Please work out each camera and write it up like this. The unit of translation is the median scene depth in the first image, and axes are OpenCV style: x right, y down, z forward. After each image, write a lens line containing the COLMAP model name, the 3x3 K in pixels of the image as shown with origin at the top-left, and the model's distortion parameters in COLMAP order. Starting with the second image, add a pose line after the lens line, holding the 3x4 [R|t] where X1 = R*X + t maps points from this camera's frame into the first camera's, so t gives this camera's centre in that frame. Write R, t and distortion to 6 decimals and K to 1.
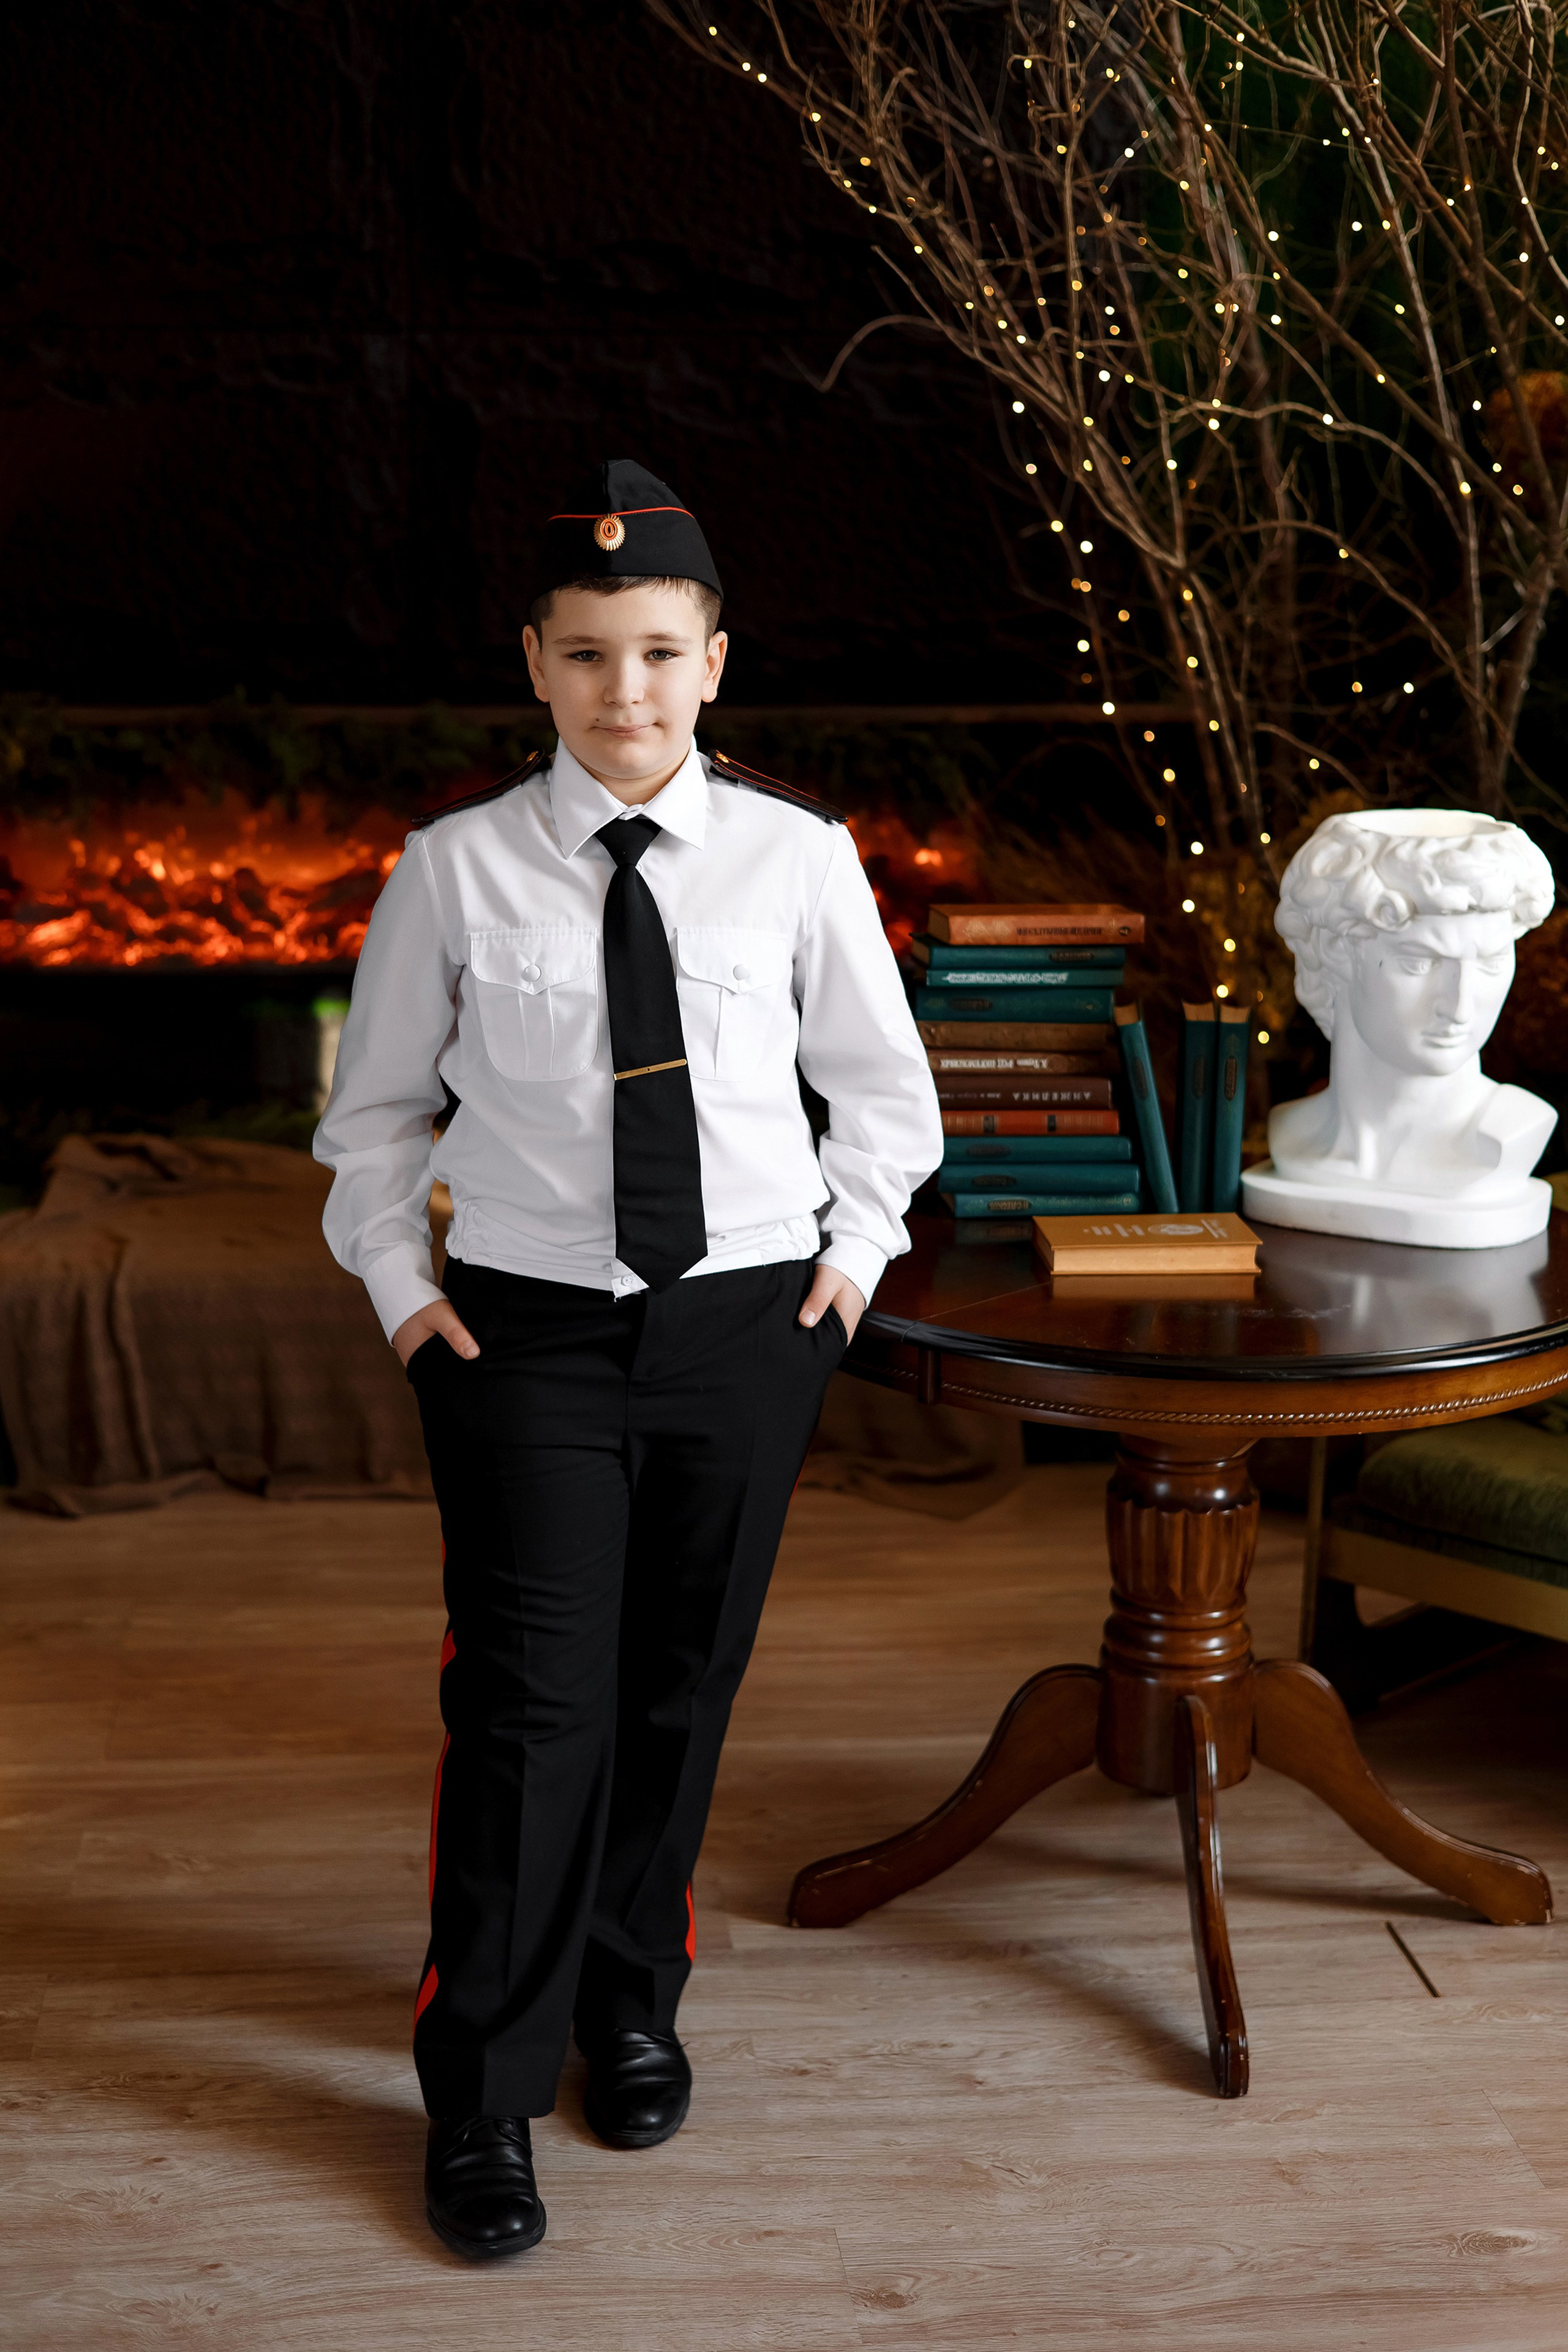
lens RADIAL K [[3475.3, 0, 841.4], [0, 3475.3, 1167.9], [0, 0, 1]] dist [0.008844, 0.000000]
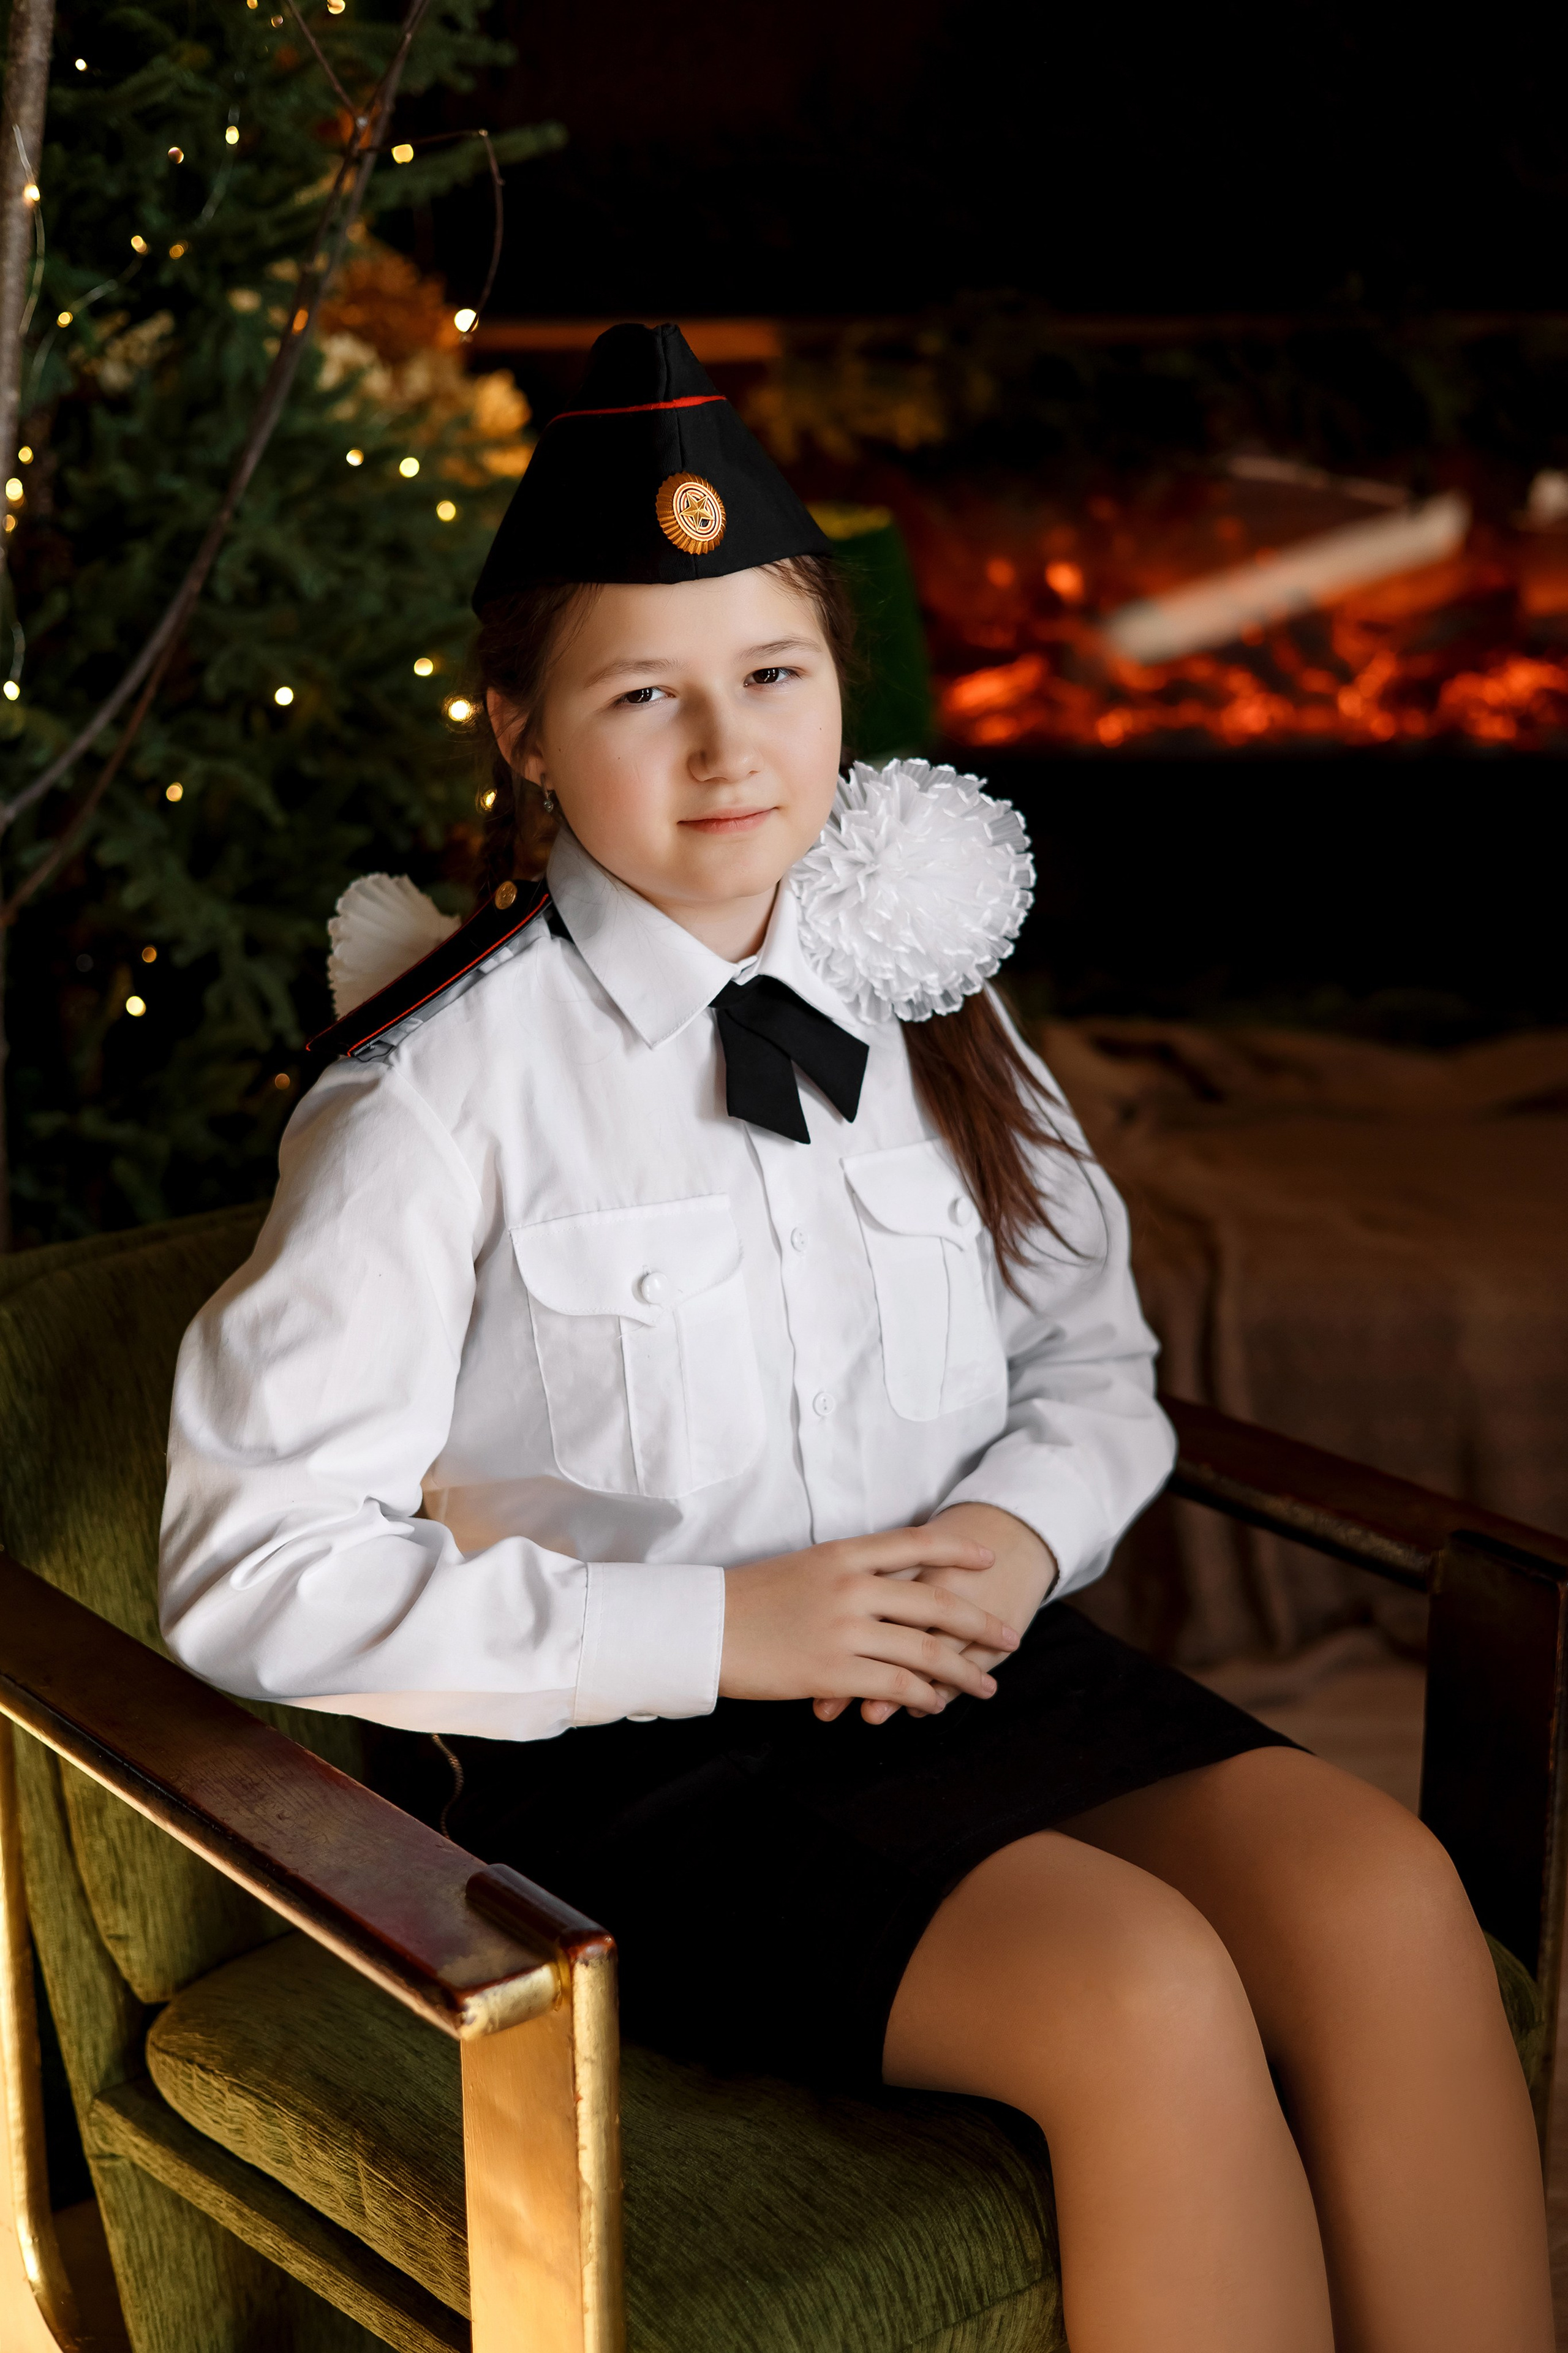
lens RADIAL K [[3476.5, 0, 795.8], [0, 3476.5, 1174.8], [0, 0, 1]] dist [0.008844, 0.000000]
pose [[0.990812, 0.021732, -0.133487, -0.183676], [-0.012152, 0.997319, 0.072165, -0.026467], [0.134697, -0.069880, 0.988420, 0.387660]]
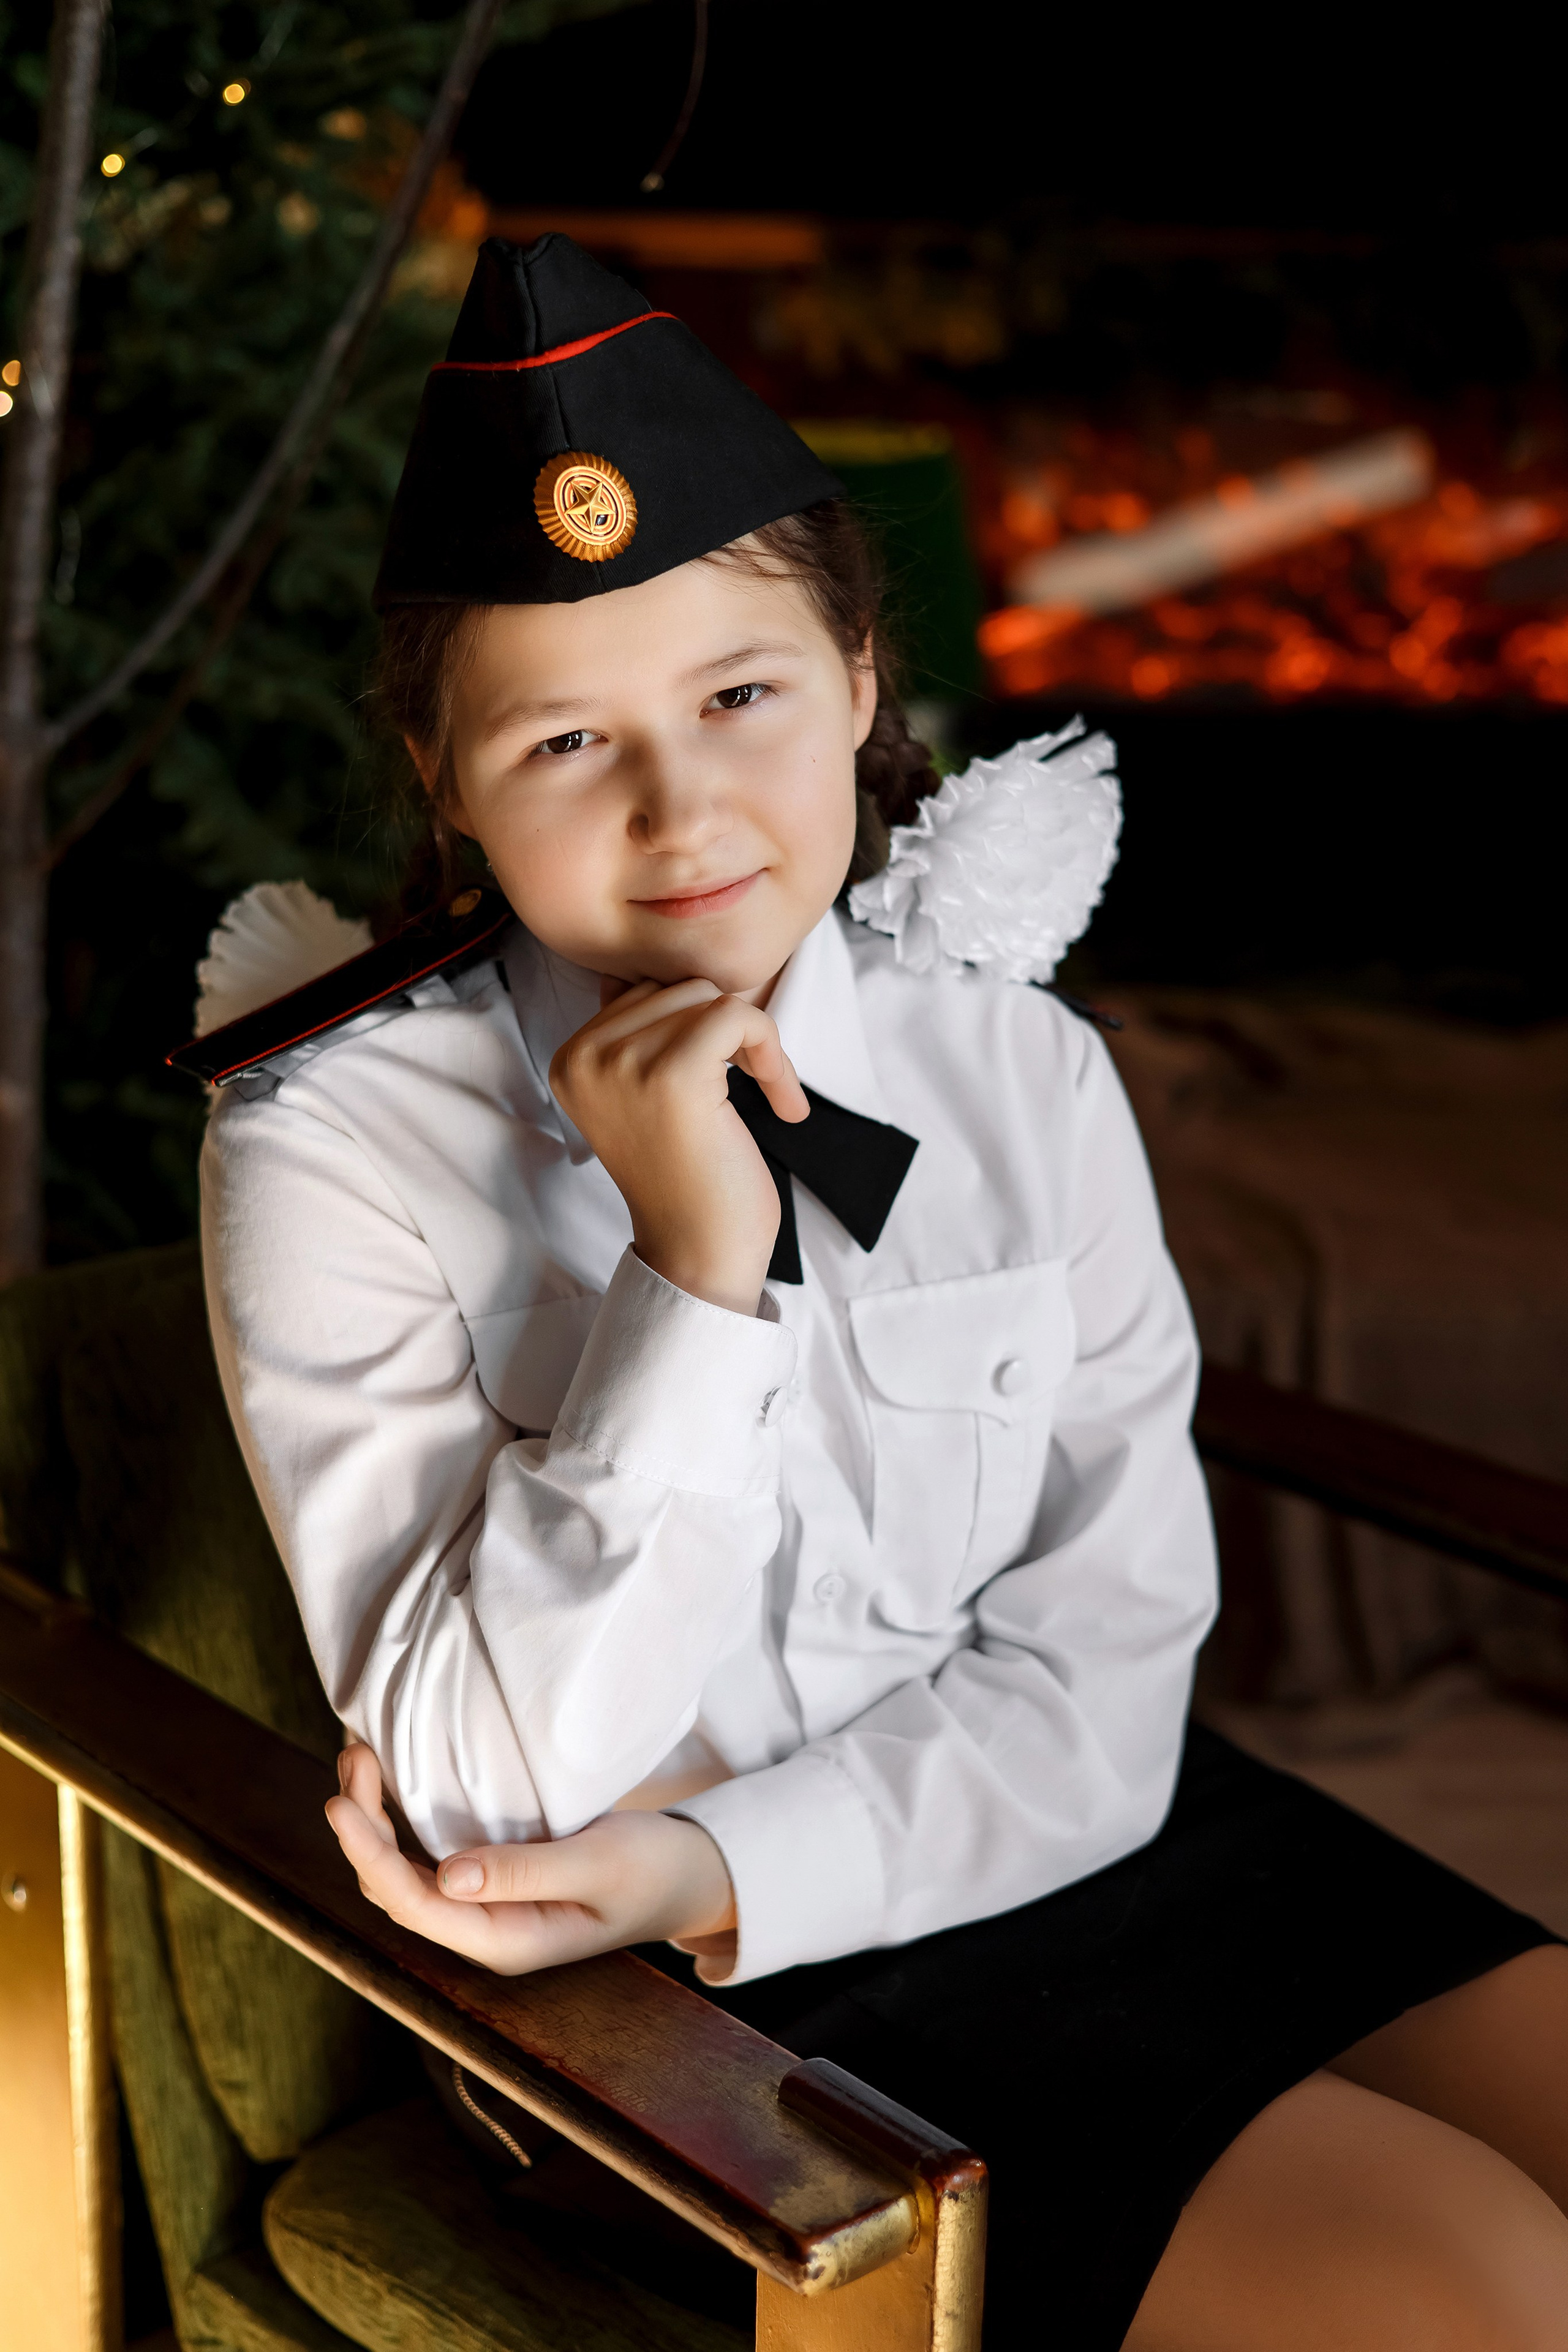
lens RADIAL K [[3475.3, 0, 794.7], [0, 3475.3, 1165.0], [0, 0, 1]] dist [0.008844, 0.000000]
pose [[0.996149, 0.039990, -0.078028, -0.225496], [-0.033635, 0.996136, 0.081131, -0.026050], [0.080971, -0.078195, 0.993644, 0.434376]]
